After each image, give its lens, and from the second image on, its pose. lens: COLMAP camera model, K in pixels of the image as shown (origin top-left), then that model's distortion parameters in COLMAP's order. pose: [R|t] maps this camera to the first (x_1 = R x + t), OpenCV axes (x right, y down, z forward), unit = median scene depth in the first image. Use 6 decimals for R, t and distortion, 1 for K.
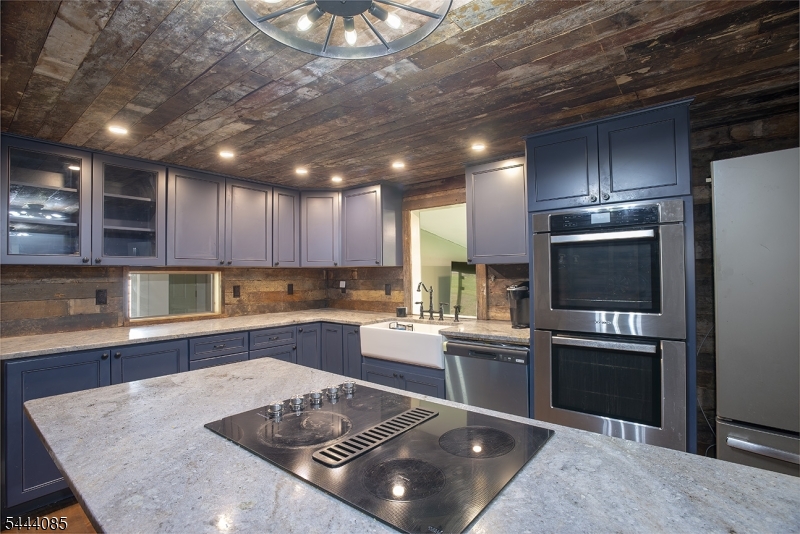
lens RADIAL K [[384.0, 0, 398.4], [0, 384.0, 270.4], [0, 0, 1]] dist [-0.033059, 0.003138]
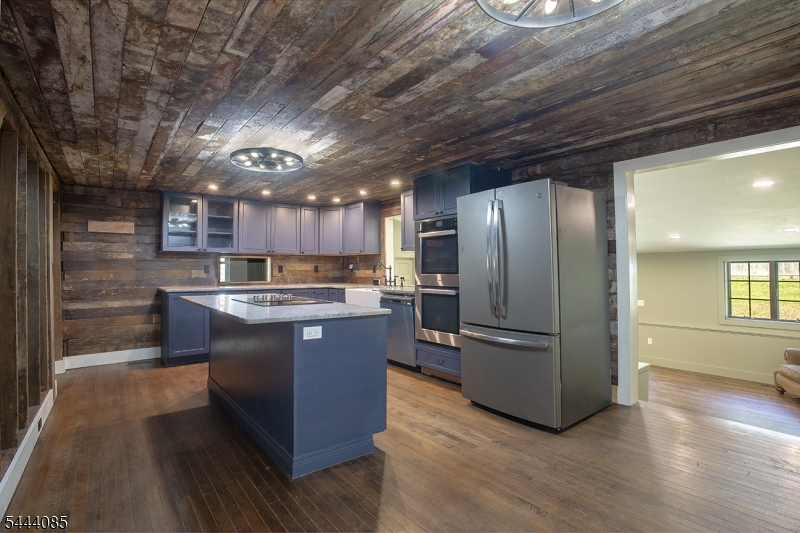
lens RADIAL K [[384.0, 0, 401.8], [0, 384.0, 263.1], [0, 0, 1]] dist [-0.033059, 0.003138]
pose [[0.977674, 0.000673, -0.210128, 0.497283], [-0.002186, 0.999973, -0.006967, 0.044771], [0.210117, 0.007270, 0.977649, -0.579479]]
